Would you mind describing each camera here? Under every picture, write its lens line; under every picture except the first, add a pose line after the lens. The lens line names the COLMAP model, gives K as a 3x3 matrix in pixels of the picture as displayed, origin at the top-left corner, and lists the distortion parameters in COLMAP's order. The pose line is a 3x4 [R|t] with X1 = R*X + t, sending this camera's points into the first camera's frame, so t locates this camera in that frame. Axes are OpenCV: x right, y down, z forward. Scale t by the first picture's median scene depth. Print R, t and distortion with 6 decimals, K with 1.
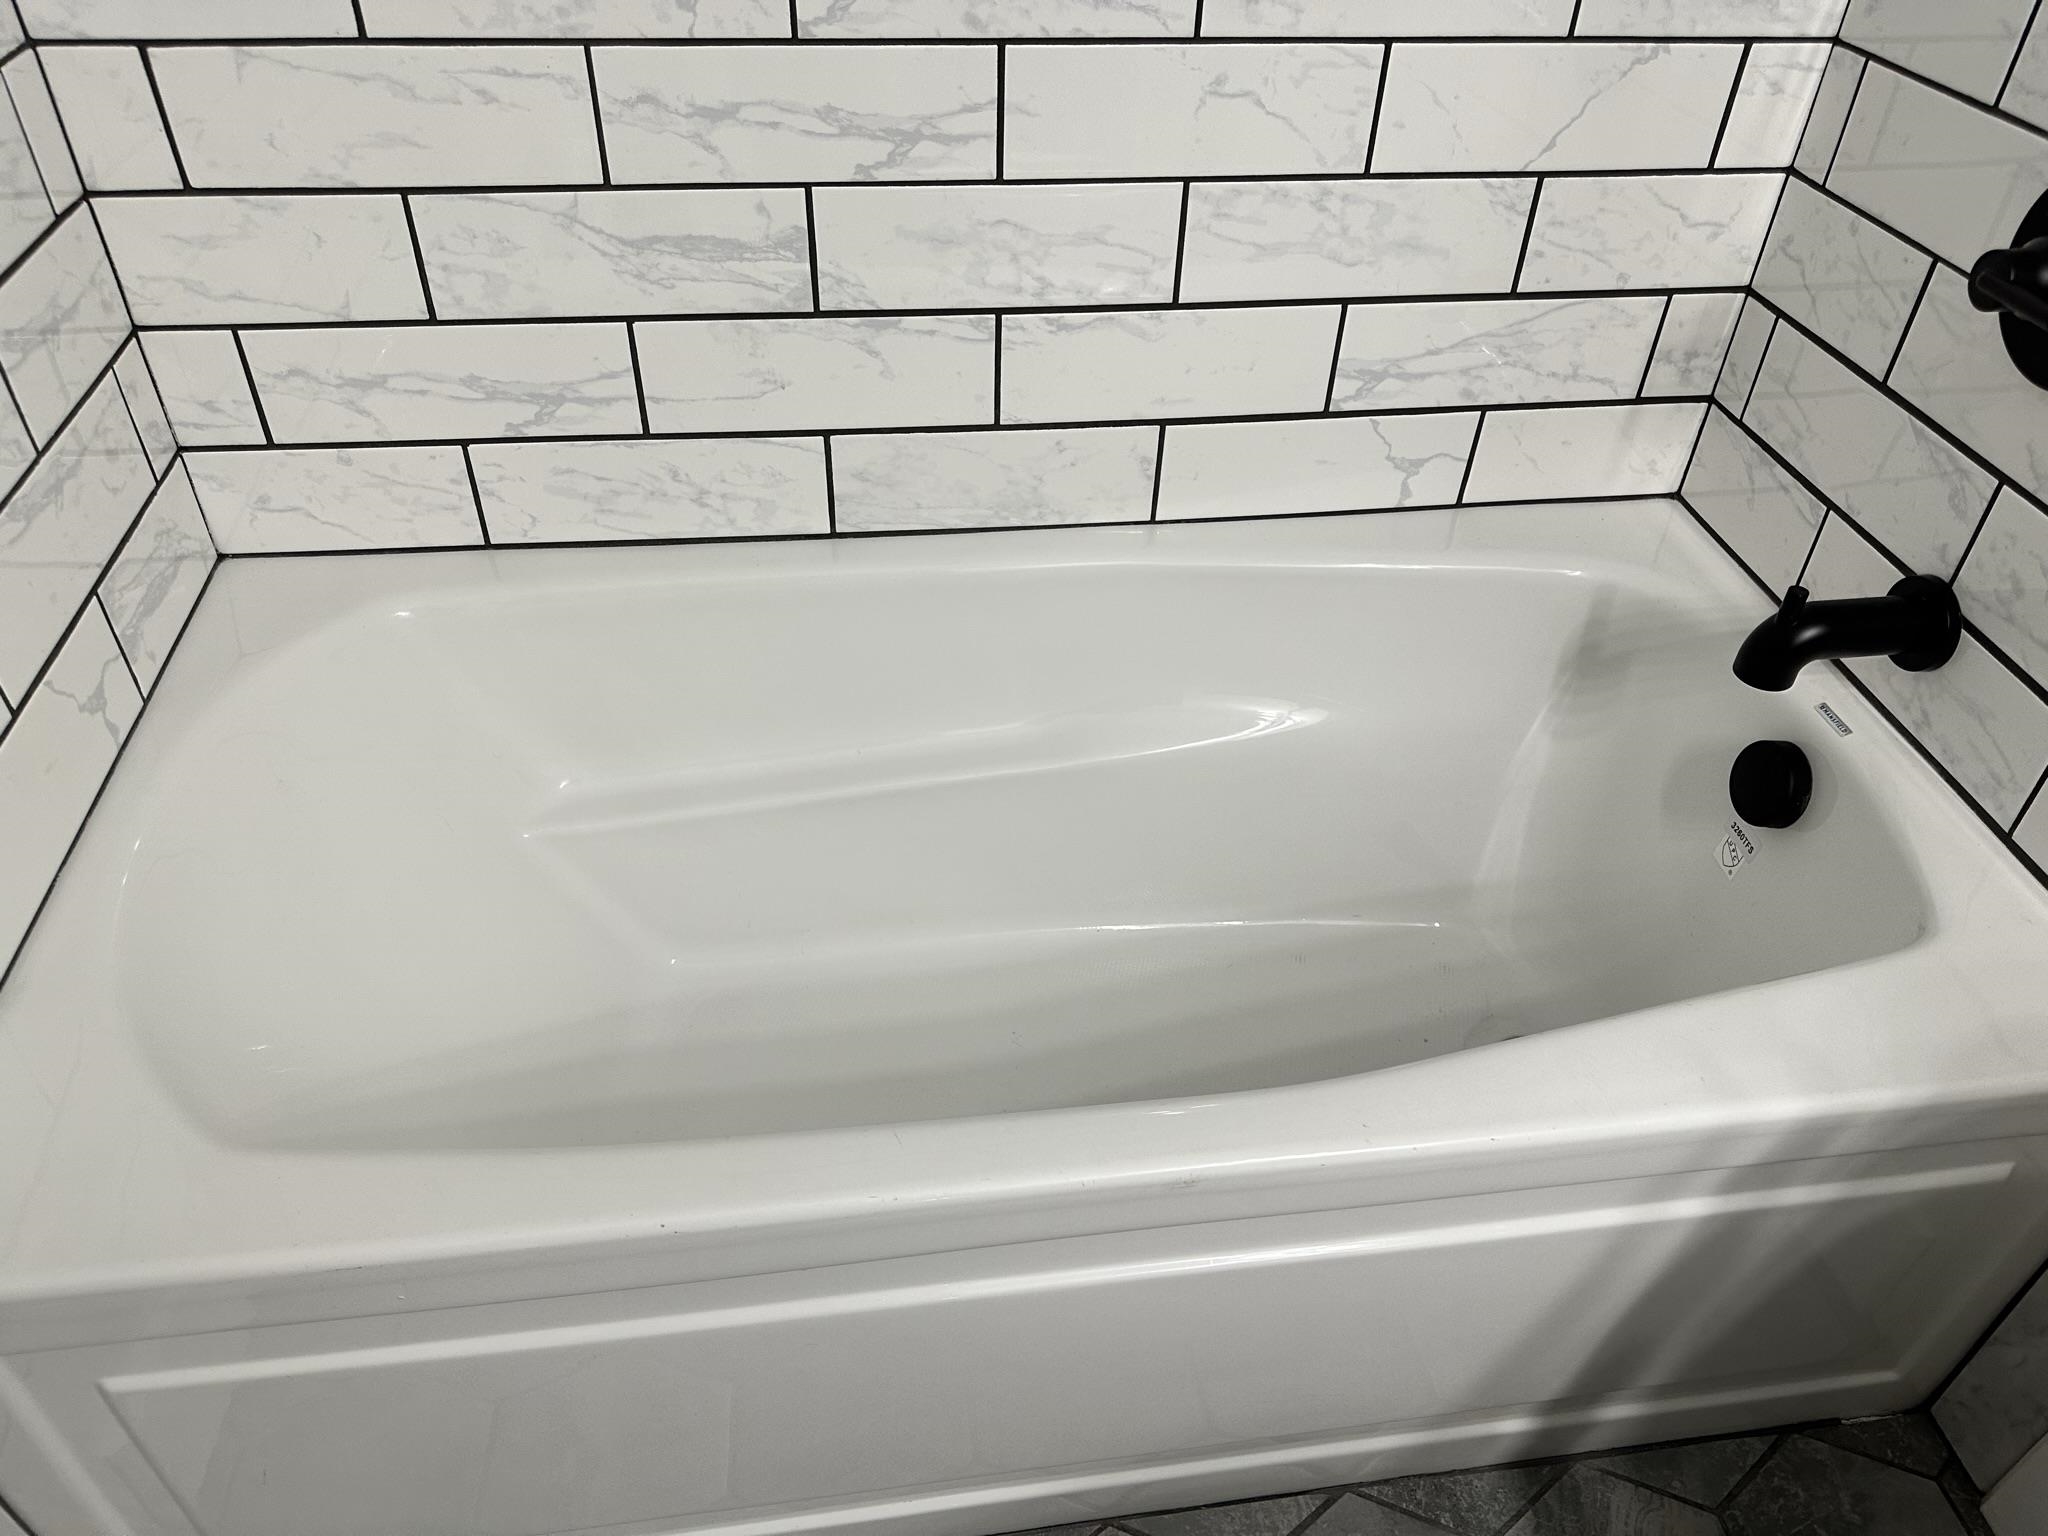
lens RADIAL K [[1470.5, 0, 1037.0], [0, 1470.5, 795.9], [0, 0, 1]] dist [0.042179, -0.057643]
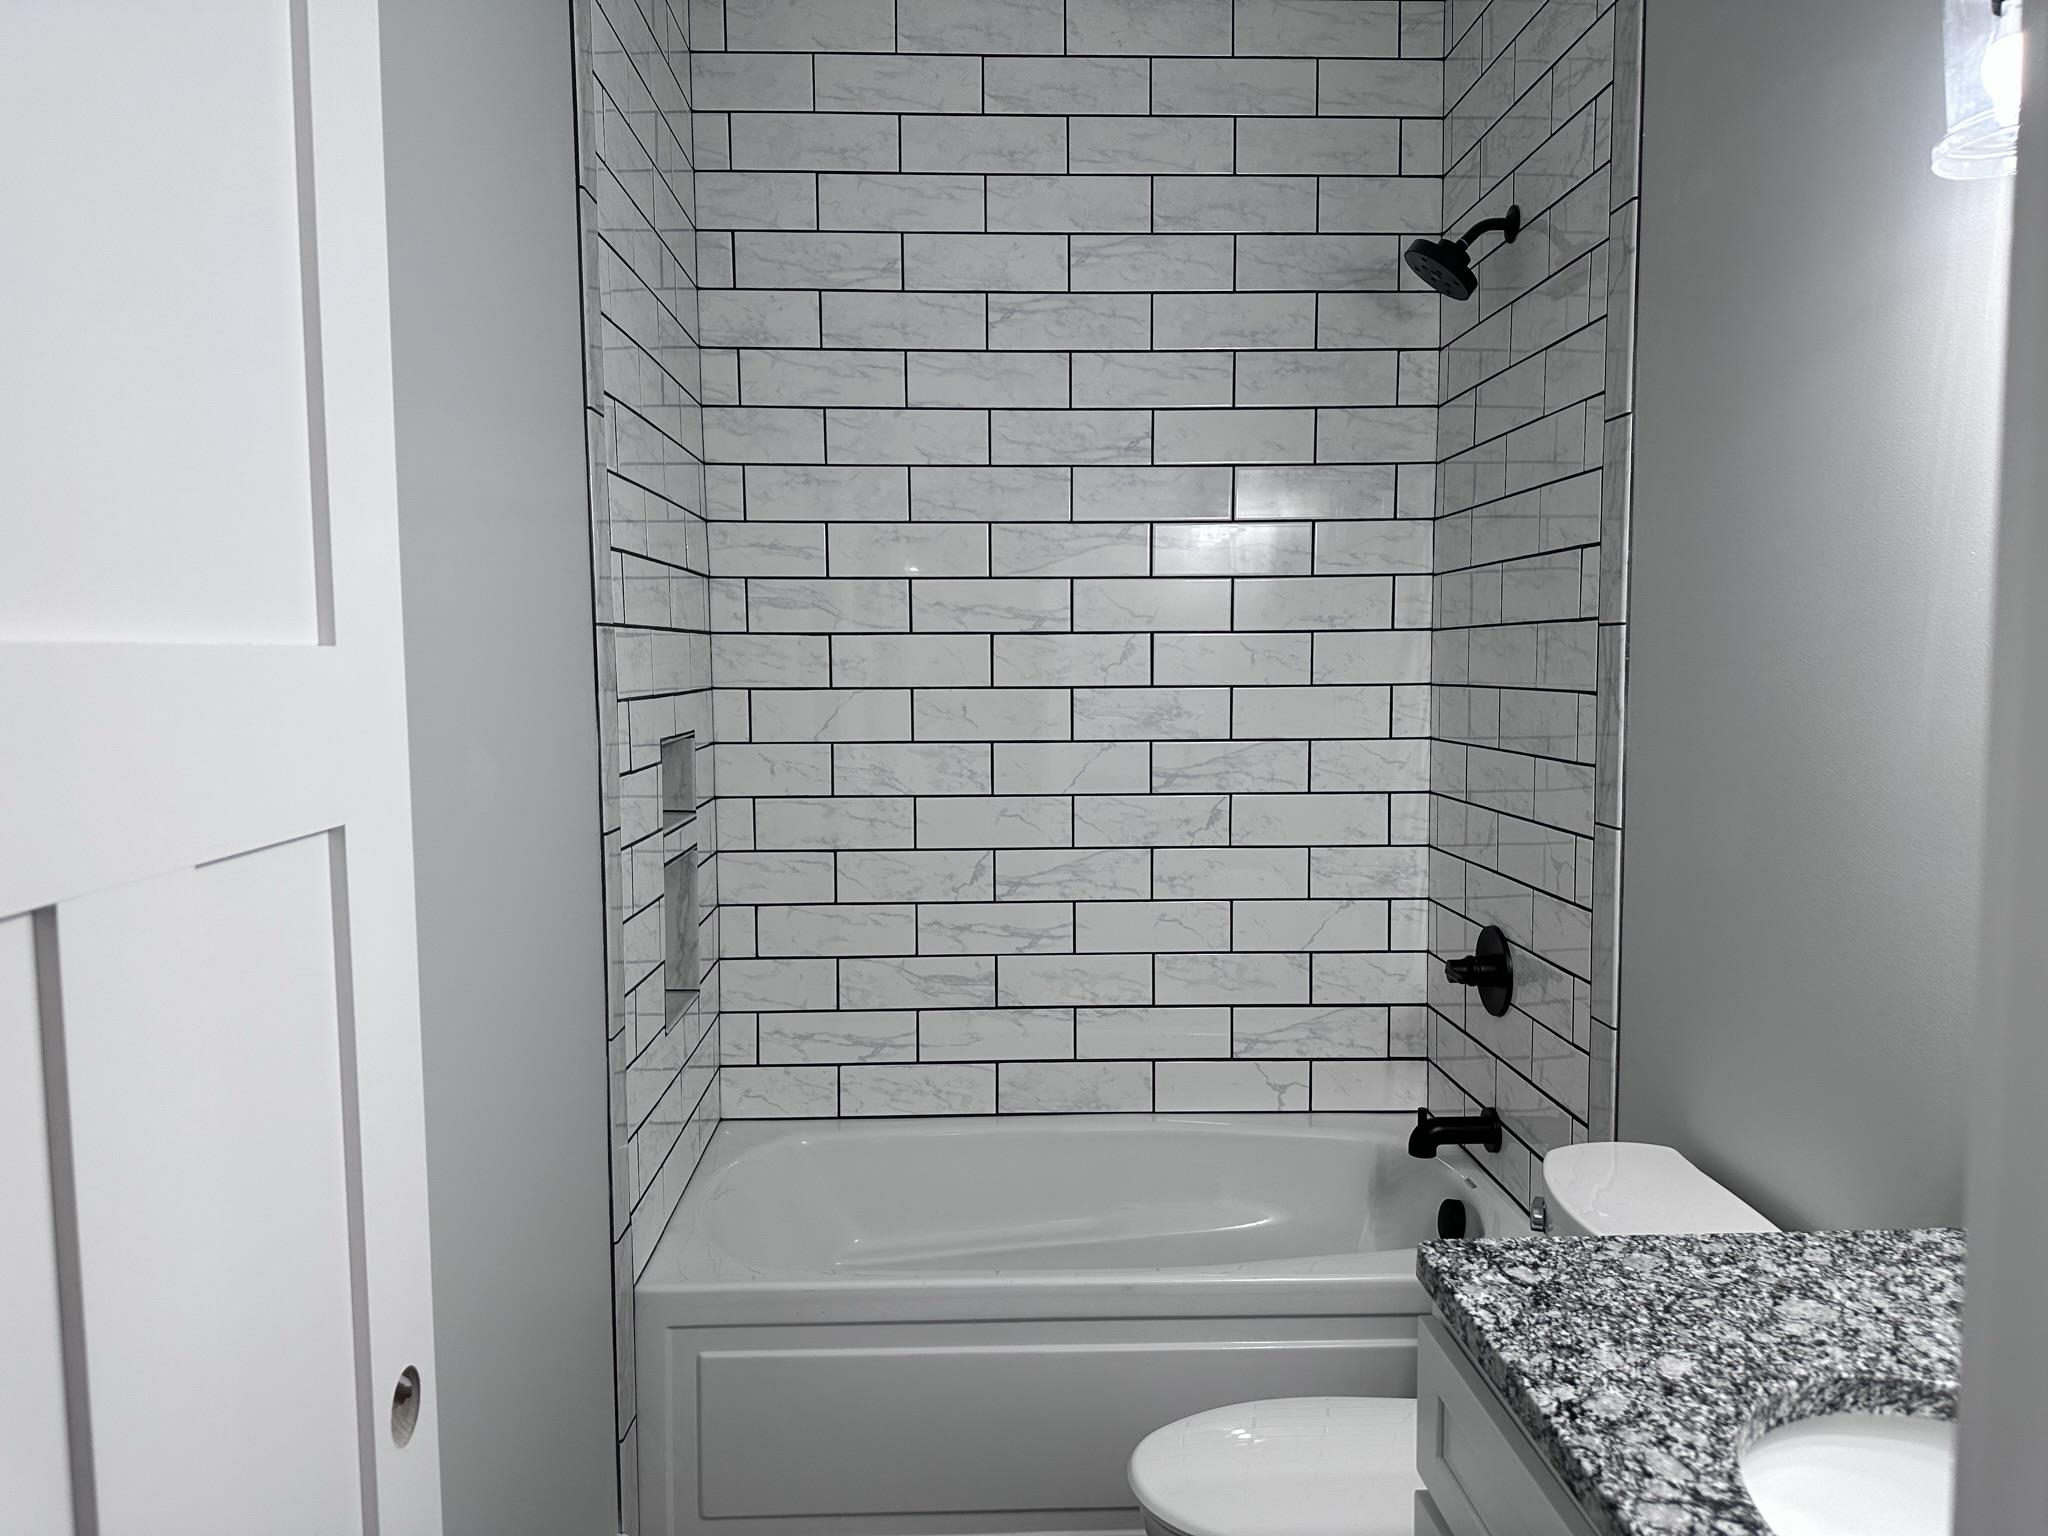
lens RADIAL K [[1440.5, 0, 1024.0], [0, 1440.5, 768.0], [0, 0, 1]] dist [0.154266, -0.169935]
pose [[0.994287, -0.027745, -0.103067, 0.136548], [-0.037251, 0.814710, -0.578671, 0.669399], [0.100025, 0.579204, 0.809022, -1.037547]]
